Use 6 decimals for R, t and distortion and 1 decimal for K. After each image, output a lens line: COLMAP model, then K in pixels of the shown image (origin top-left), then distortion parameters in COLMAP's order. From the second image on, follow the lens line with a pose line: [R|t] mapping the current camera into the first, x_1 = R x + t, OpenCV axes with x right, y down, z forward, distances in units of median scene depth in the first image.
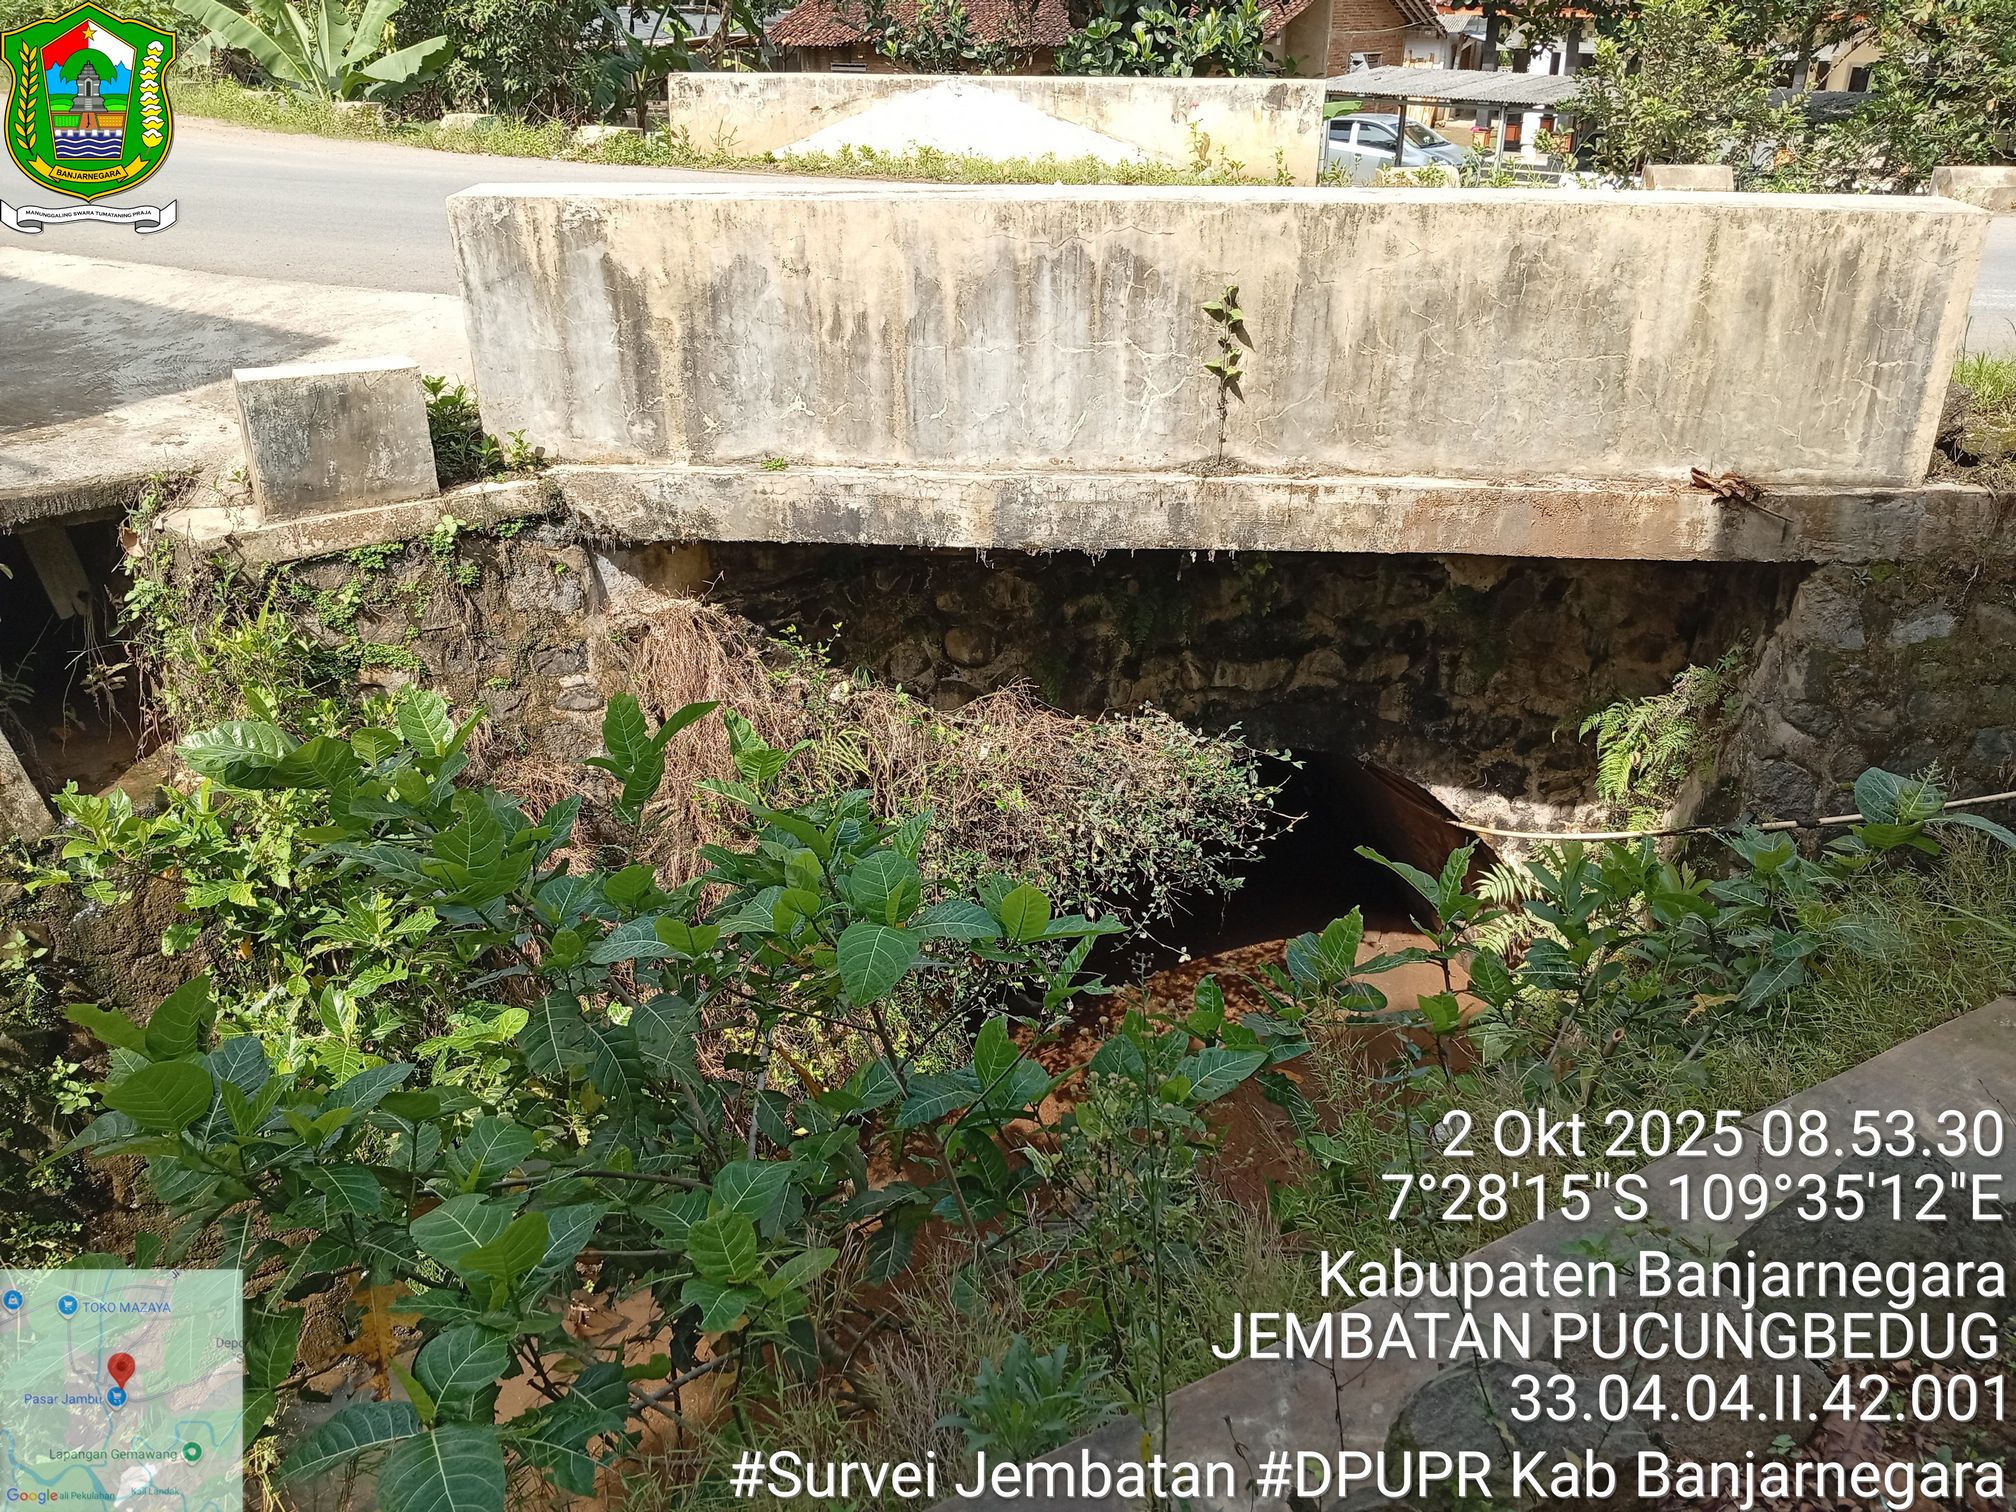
lens RADIAL K [[1576.4, 0, 1008.0], [0, 1576.4, 756.0], [0, 0, 1]] dist [0.132281, -0.284708]
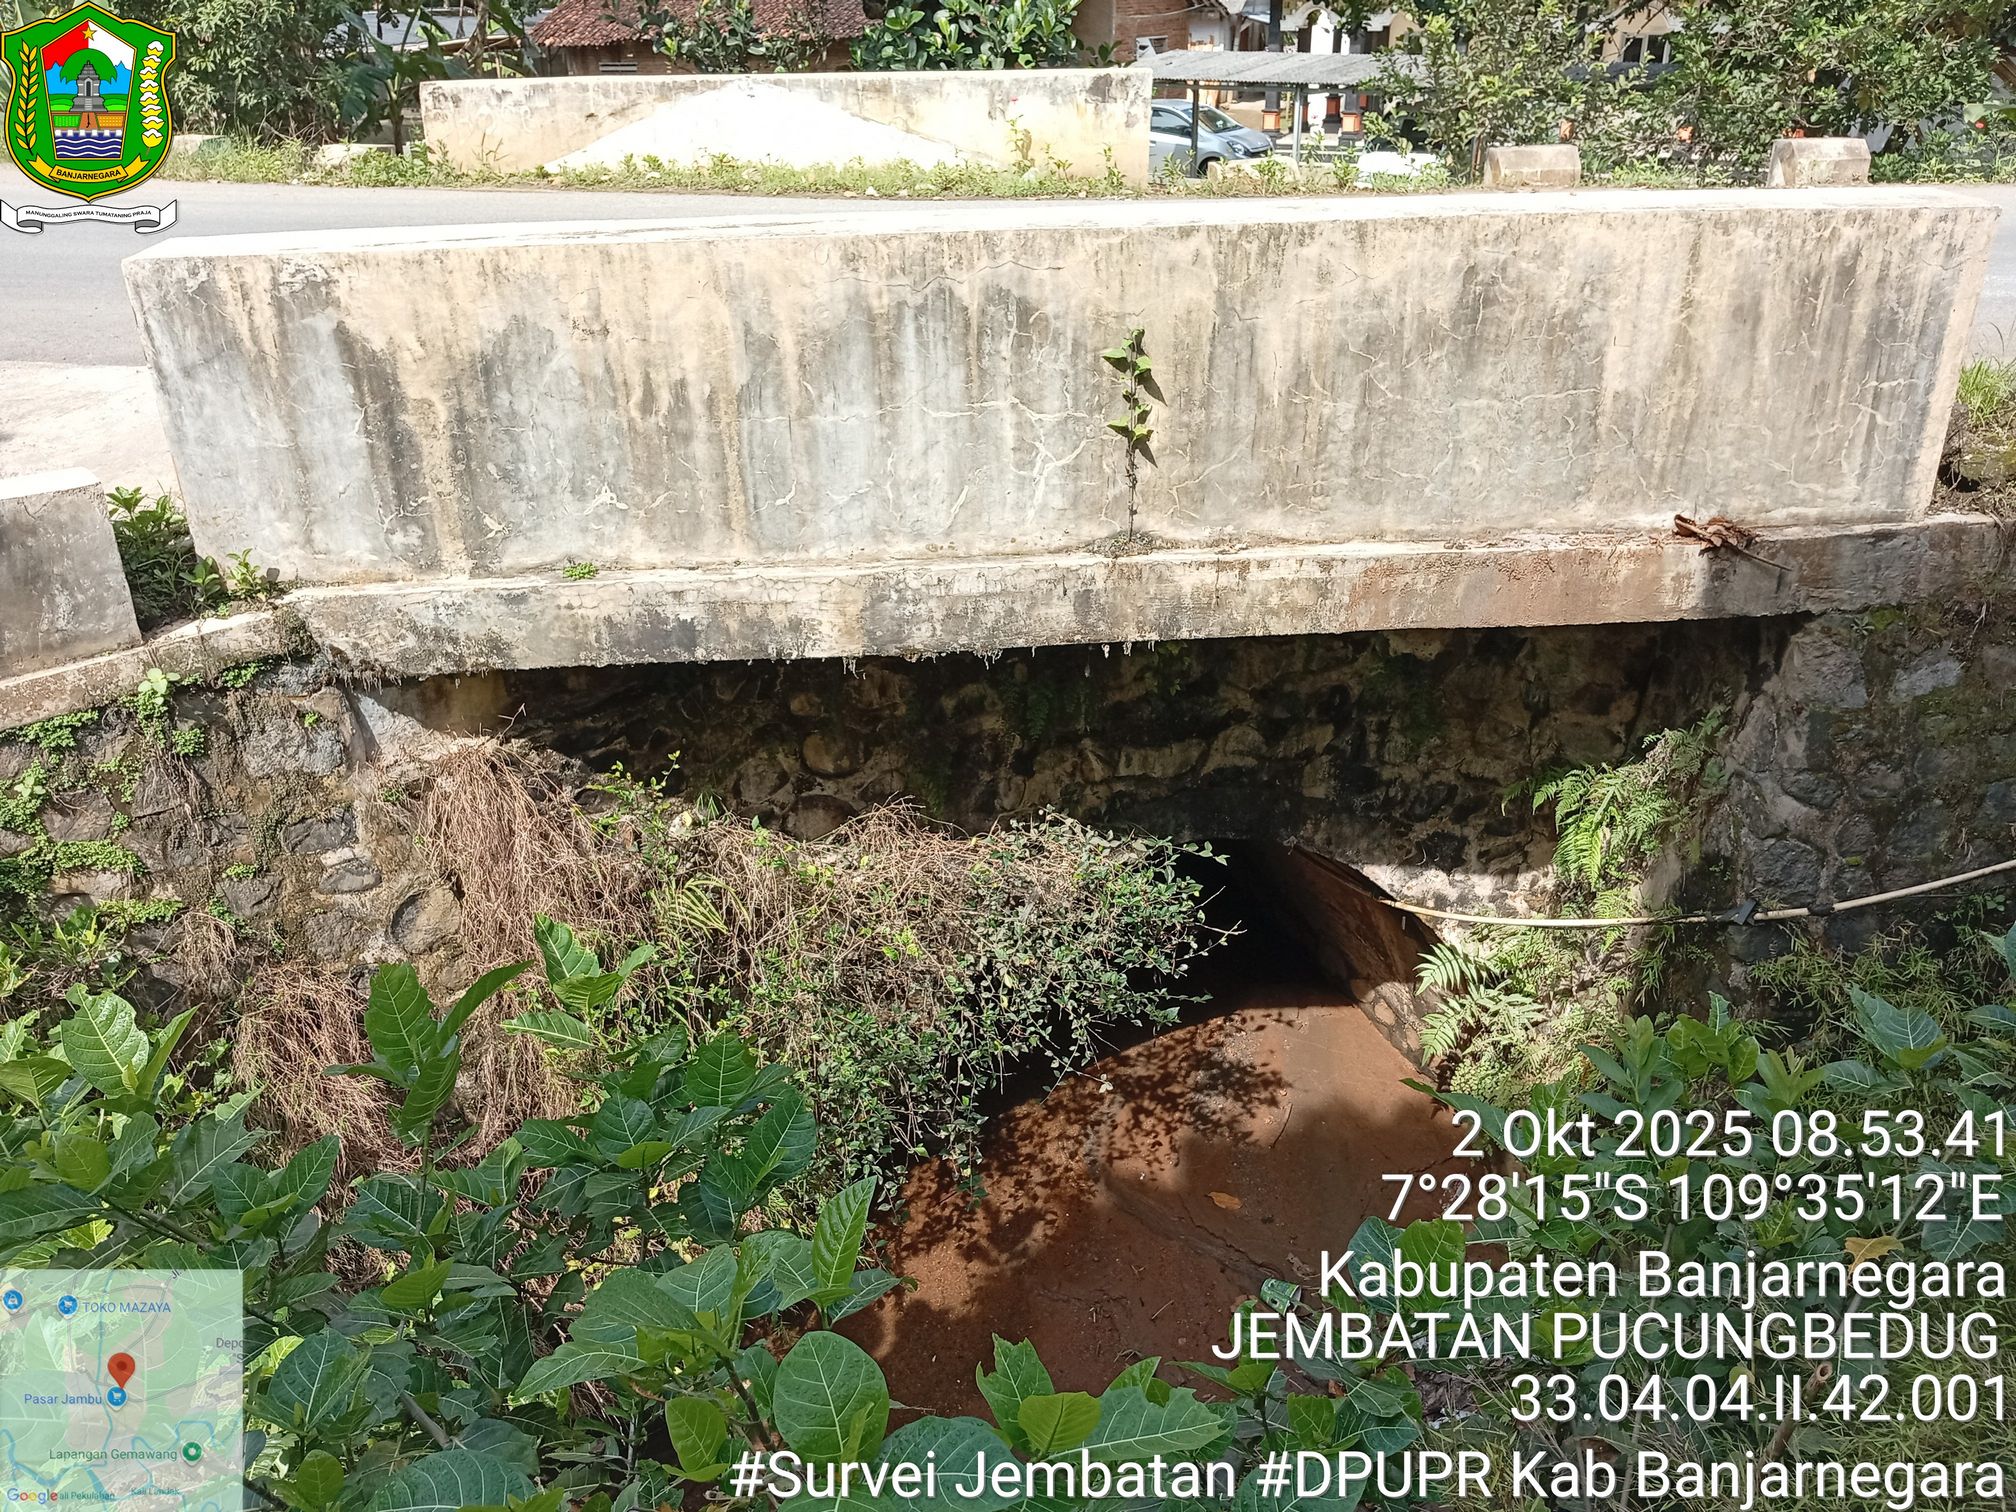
lens RADIAL K [[1559.6, 0, 996.2], [0, 1559.6, 746.5], [0, 0, 1]] dist [0.126271, -0.273738]
pose [[0.991646, -0.073445, 0.106034, -0.030411], [0.072999, 0.997299, 0.008090, -0.086831], [-0.106342, -0.000282, 0.994330, 0.191284]]
